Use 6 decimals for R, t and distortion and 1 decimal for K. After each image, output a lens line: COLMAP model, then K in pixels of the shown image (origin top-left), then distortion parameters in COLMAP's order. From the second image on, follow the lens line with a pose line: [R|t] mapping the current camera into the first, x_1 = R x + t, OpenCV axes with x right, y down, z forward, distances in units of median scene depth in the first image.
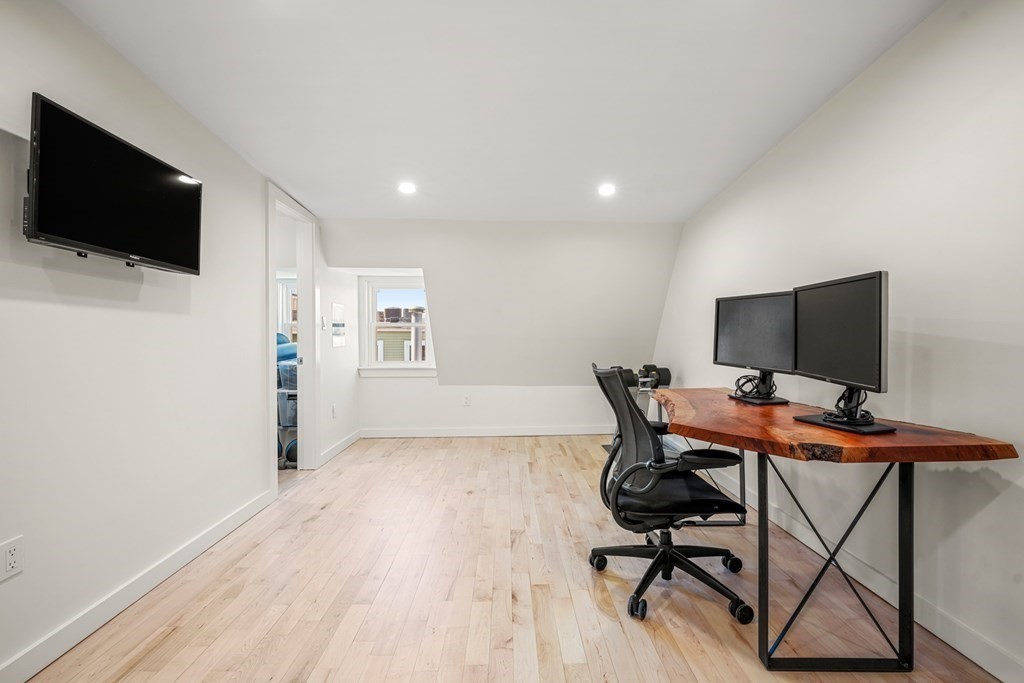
lens RADIAL K [[439.8, 0, 511.1], [0, 439.8, 337.4], [0, 0, 1]] dist [-0.003617, 0.000575]
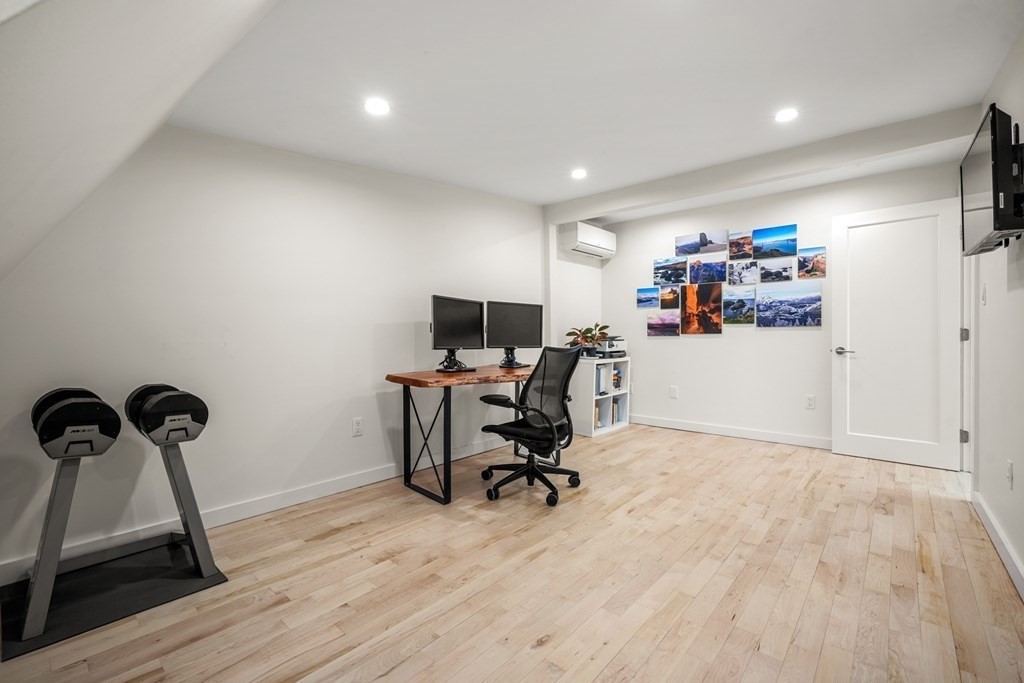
lens RADIAL K [[439.8, 0, 516.7], [0, 439.8, 338.5], [0, 0, 1]] dist [-0.003617, 0.000575]
pose [[-0.749200, -0.000481, 0.662344, -0.551916], [0.007705, 0.999926, 0.009442, 0.023812], [-0.662299, 0.012177, -0.749140, 1.934185]]
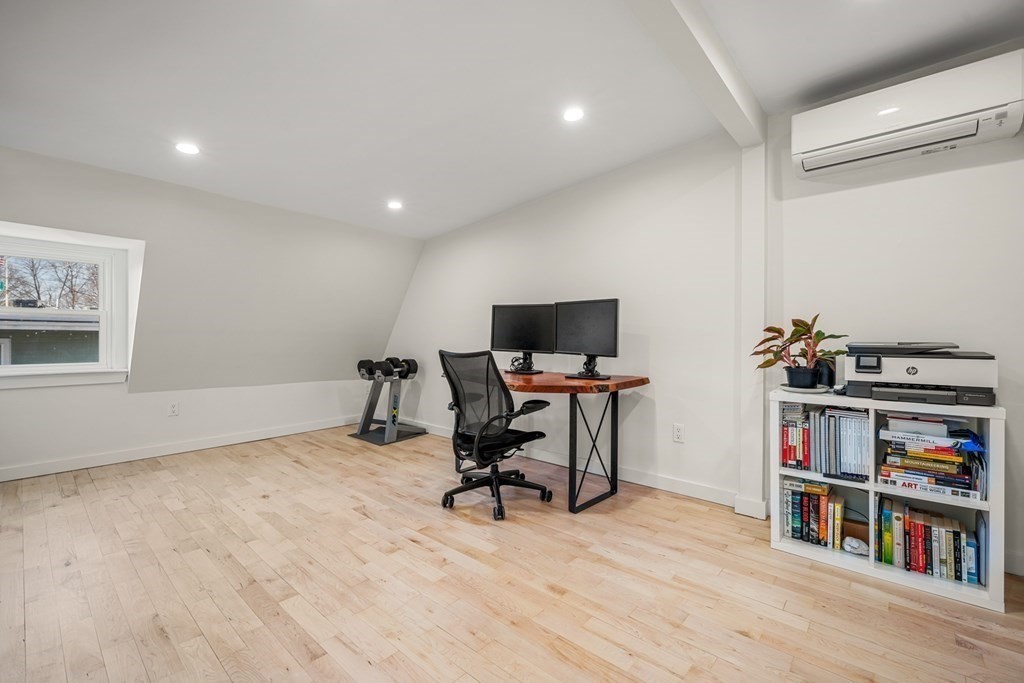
lens RADIAL K [[439.8, 0, 516.6], [0, 439.8, 338.3], [0, 0, 1]] dist [-0.003617, 0.000575]
pose [[0.667183, 0.006739, 0.744864, -0.609662], [-0.004287, 0.999977, -0.005207, 0.030676], [-0.744882, 0.000280, 0.667196, -0.018059]]
